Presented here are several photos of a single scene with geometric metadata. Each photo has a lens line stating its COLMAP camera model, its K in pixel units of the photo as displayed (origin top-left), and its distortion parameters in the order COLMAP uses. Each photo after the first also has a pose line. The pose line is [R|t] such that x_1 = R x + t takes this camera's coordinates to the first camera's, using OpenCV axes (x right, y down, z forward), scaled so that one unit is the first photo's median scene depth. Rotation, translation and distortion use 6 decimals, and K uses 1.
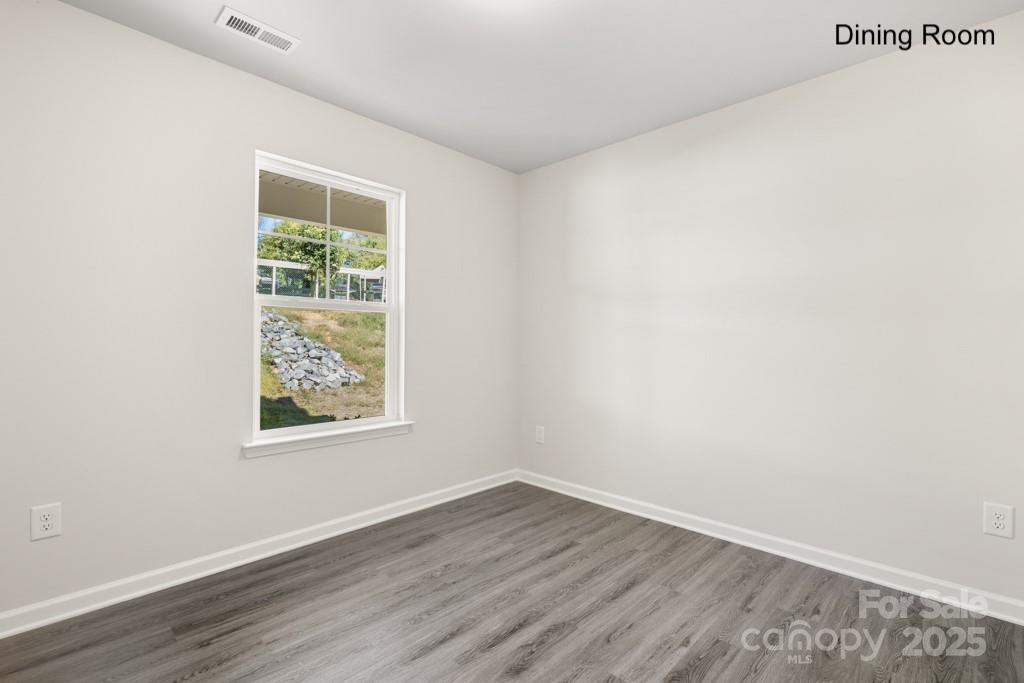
lens RADIAL K [[455.5, 0, 514.7], [0, 455.5, 344.6], [0, 0, 1]] dist [-0.003043, -0.000014]
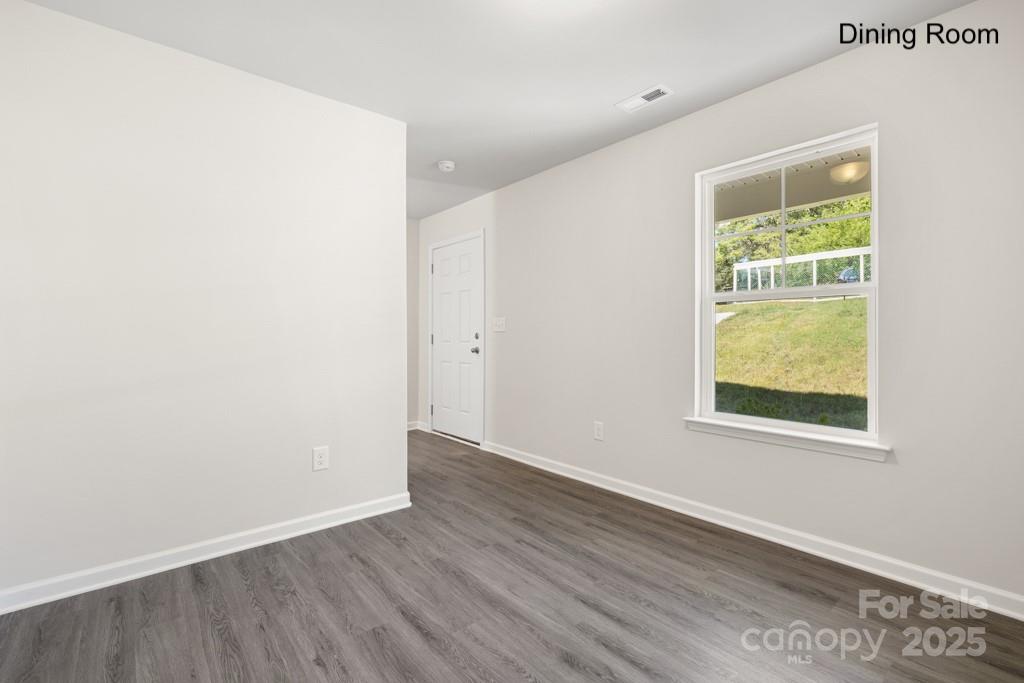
lens RADIAL K [[455.5, 0, 515.0], [0, 455.5, 335.8], [0, 0, 1]] dist [-0.003043, -0.000014]
pose [[-0.086118, -0.000689, -0.996285, 0.692057], [-0.002613, 0.999996, -0.000465, 0.000095], [0.996282, 0.002563, -0.086120, 0.656595]]
